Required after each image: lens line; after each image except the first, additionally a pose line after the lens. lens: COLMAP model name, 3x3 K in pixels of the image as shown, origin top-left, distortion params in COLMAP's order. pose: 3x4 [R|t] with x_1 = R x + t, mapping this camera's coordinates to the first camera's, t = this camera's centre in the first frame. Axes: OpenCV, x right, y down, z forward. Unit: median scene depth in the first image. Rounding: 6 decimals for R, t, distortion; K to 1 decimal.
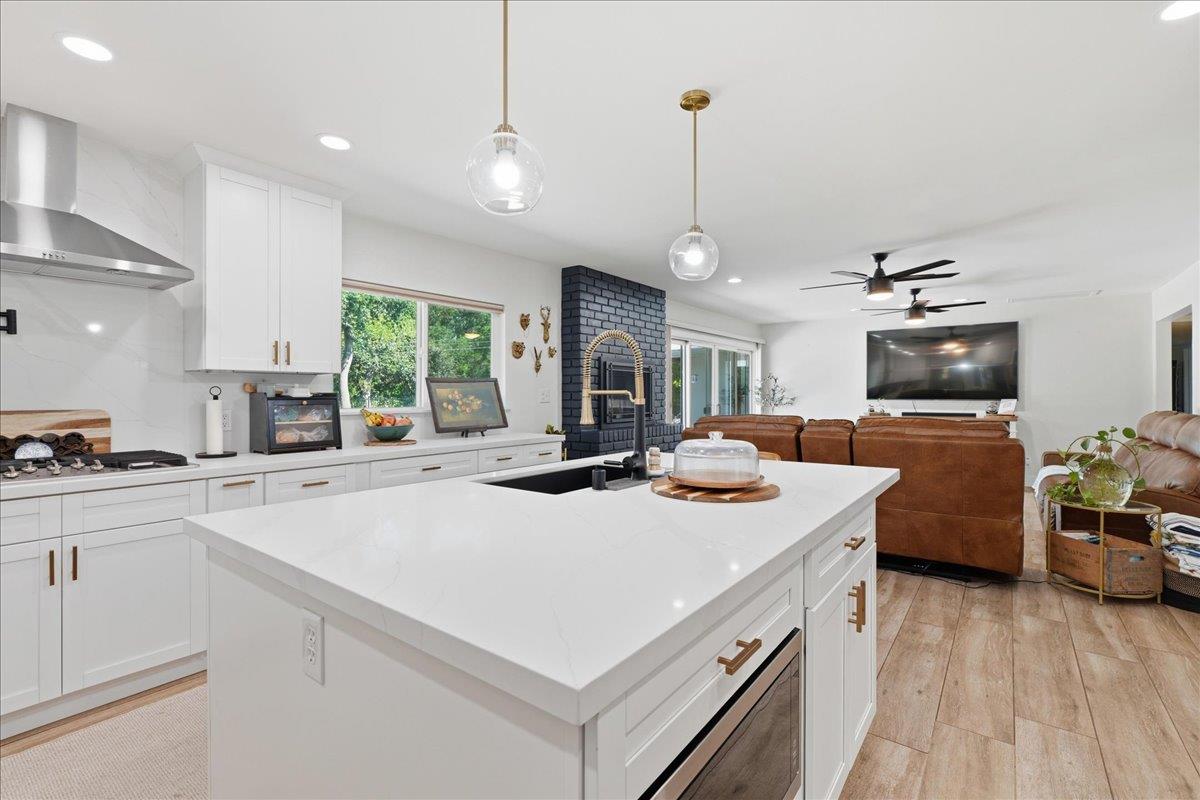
lens RADIAL K [[538.4, 0, 593.0], [0, 538.4, 394.8], [0, 0, 1]] dist [-0.008939, 0.005118]
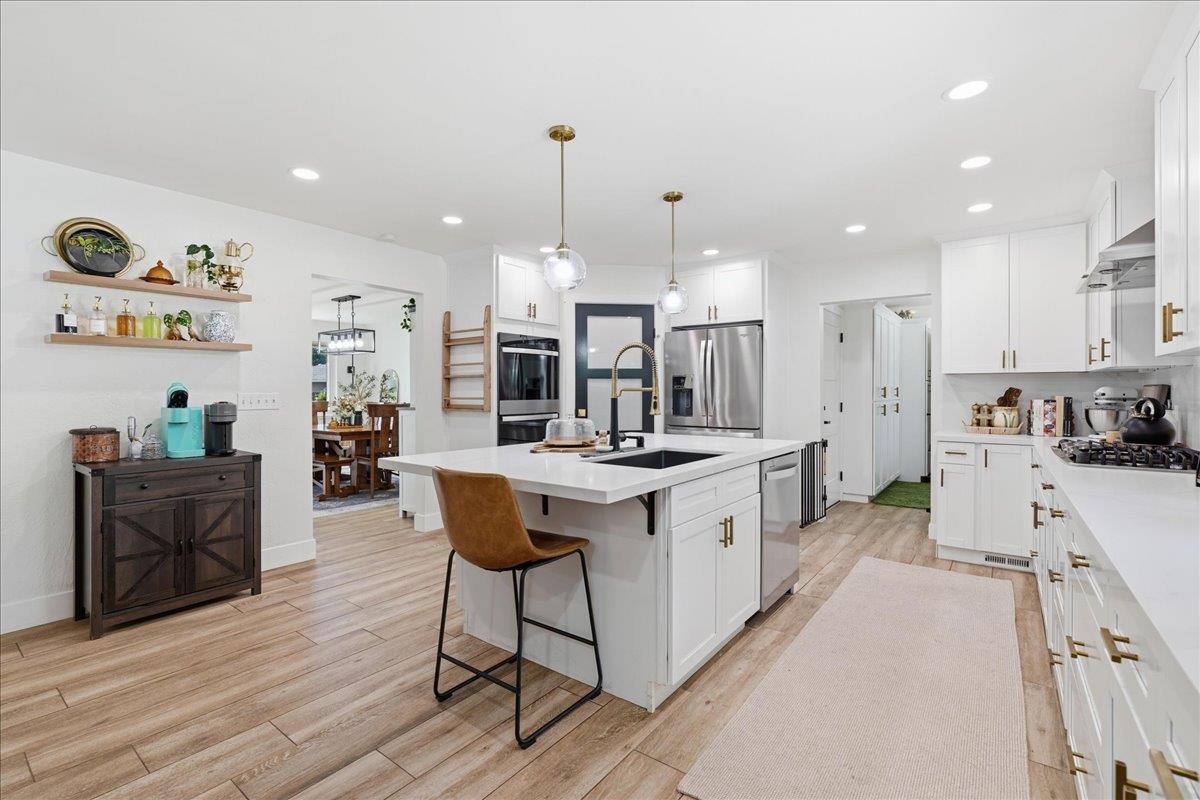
lens RADIAL K [[538.4, 0, 594.3], [0, 538.4, 395.9], [0, 0, 1]] dist [-0.008939, 0.005118]
pose [[-0.999960, 0.002752, -0.008534, 0.094393], [0.002687, 0.999967, 0.007617, 0.001024], [0.008554, 0.007594, -0.999935, 1.523390]]
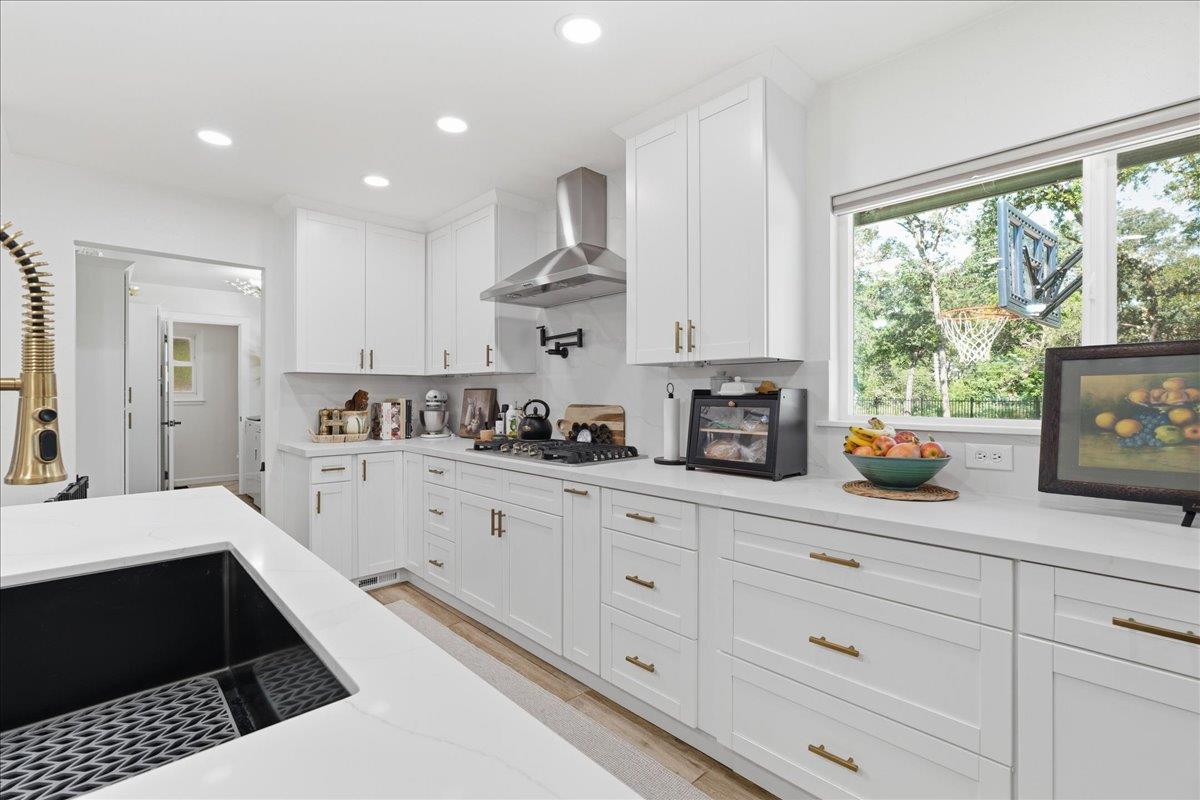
lens RADIAL K [[538.4, 0, 595.5], [0, 538.4, 392.8], [0, 0, 1]] dist [-0.008939, 0.005118]
pose [[-0.157590, -0.000858, -0.987504, 0.173666], [0.000249, 1.000000, -0.000909, 0.001253], [0.987505, -0.000389, -0.157590, 0.934997]]
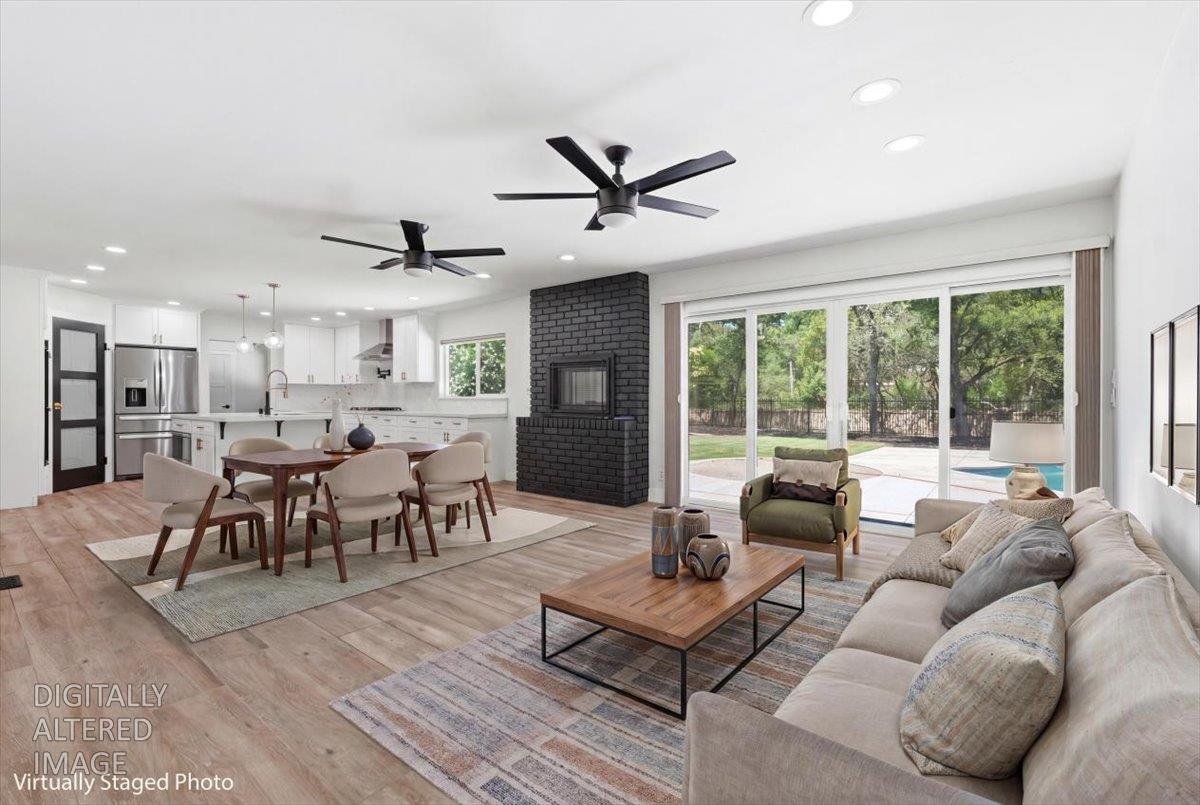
lens RADIAL K [[538.4, 0, 593.2], [0, 538.4, 398.2], [0, 0, 1]] dist [-0.008939, 0.005118]
pose [[-0.027808, 0.001730, -0.999612, 2.124027], [0.000185, 0.999998, 0.001726, 0.033120], [0.999613, -0.000137, -0.027808, 1.965161]]
